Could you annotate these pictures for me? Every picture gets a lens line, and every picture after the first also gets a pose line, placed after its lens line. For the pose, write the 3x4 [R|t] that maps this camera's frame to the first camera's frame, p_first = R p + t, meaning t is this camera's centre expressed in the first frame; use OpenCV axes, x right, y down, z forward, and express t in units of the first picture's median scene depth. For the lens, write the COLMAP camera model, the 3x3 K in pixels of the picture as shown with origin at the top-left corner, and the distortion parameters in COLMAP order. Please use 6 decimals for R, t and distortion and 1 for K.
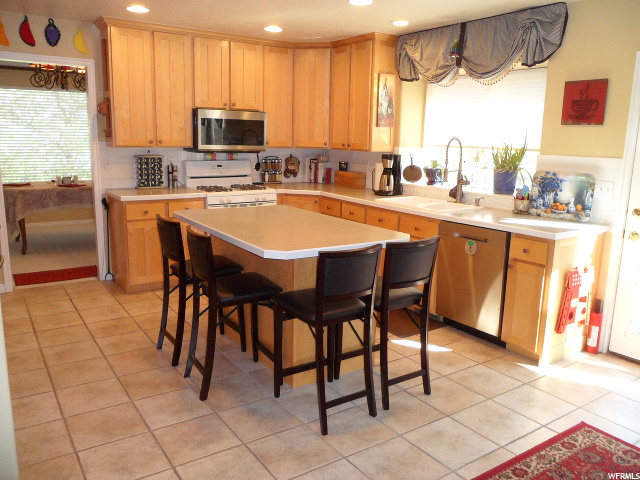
lens RADIAL K [[517.4, 0, 320.0], [0, 517.4, 240.0], [0, 0, 1]] dist [-0.040263, 0.022689]
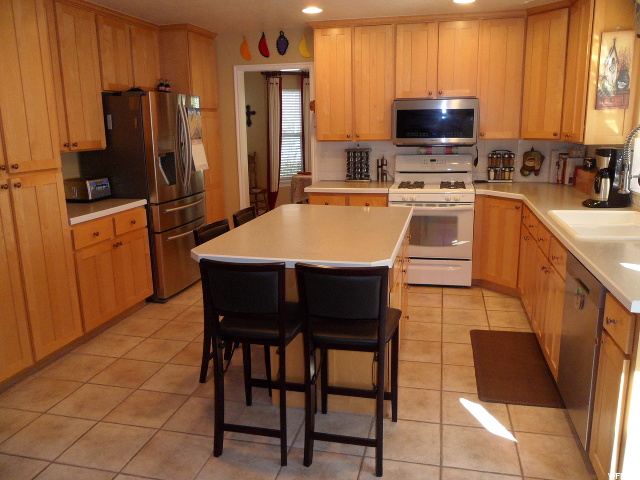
lens RADIAL K [[517.4, 0, 320.0], [0, 517.4, 240.0], [0, 0, 1]] dist [-0.040263, 0.022689]
pose [[0.675695, 0.126614, -0.726226, 0.391217], [-0.111476, 0.991361, 0.069119, -0.048291], [0.728704, 0.034253, 0.683972, 0.250812]]
